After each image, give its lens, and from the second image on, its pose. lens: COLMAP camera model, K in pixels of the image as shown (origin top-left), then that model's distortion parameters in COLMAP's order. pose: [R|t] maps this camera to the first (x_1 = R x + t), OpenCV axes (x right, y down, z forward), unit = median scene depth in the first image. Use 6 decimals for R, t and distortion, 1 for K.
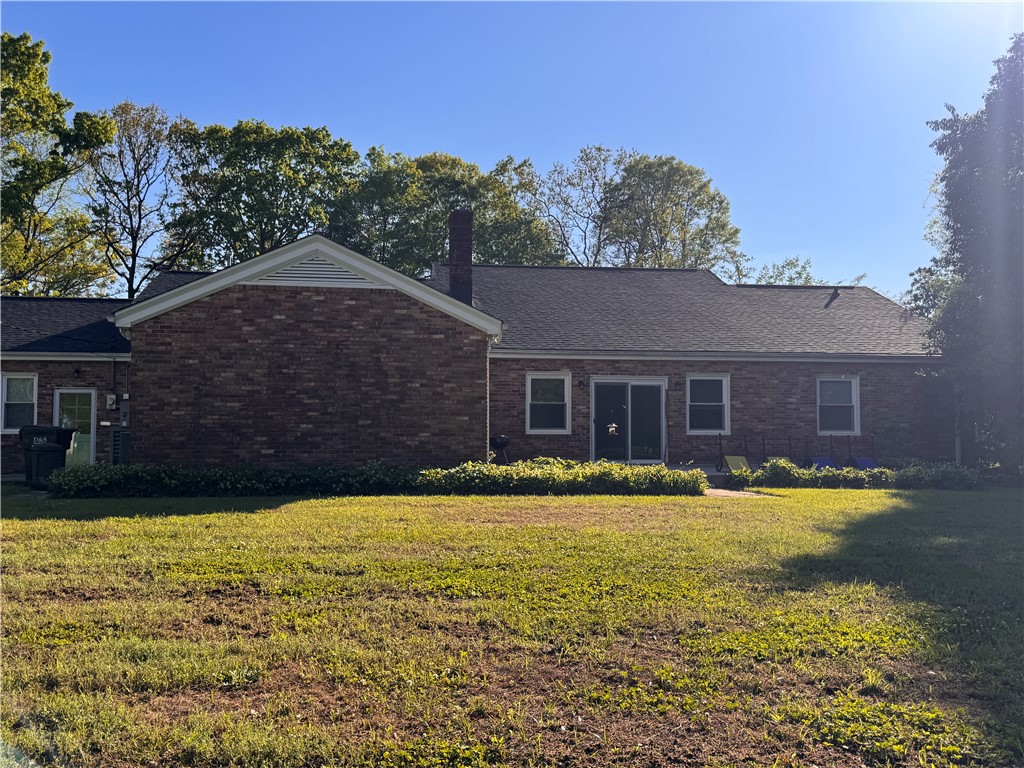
lens RADIAL K [[916.2, 0, 512.0], [0, 916.2, 383.3], [0, 0, 1]] dist [0.004911, -0.004982]
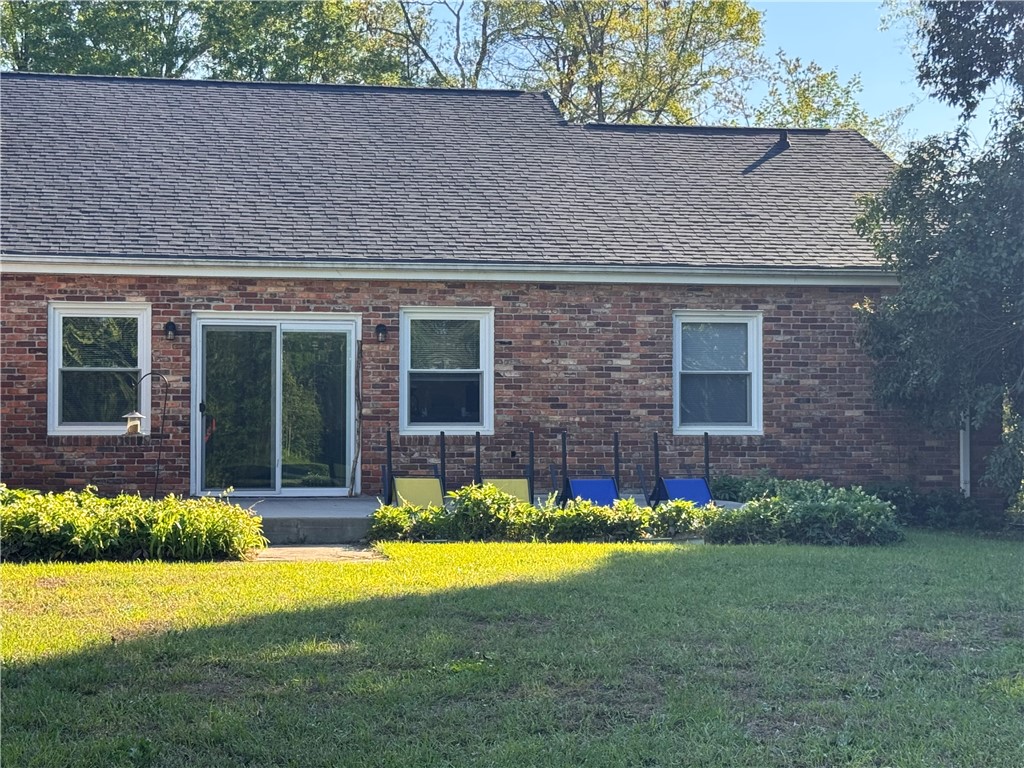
lens RADIAL K [[1899.2, 0, 512.1], [0, 1899.2, 386.0], [0, 0, 1]] dist [0.095230, 0.000000]
pose [[0.995793, -0.002274, 0.091598, 0.156838], [-0.000368, 0.999585, 0.028821, 0.001809], [-0.091626, -0.028734, 0.995379, 0.005459]]
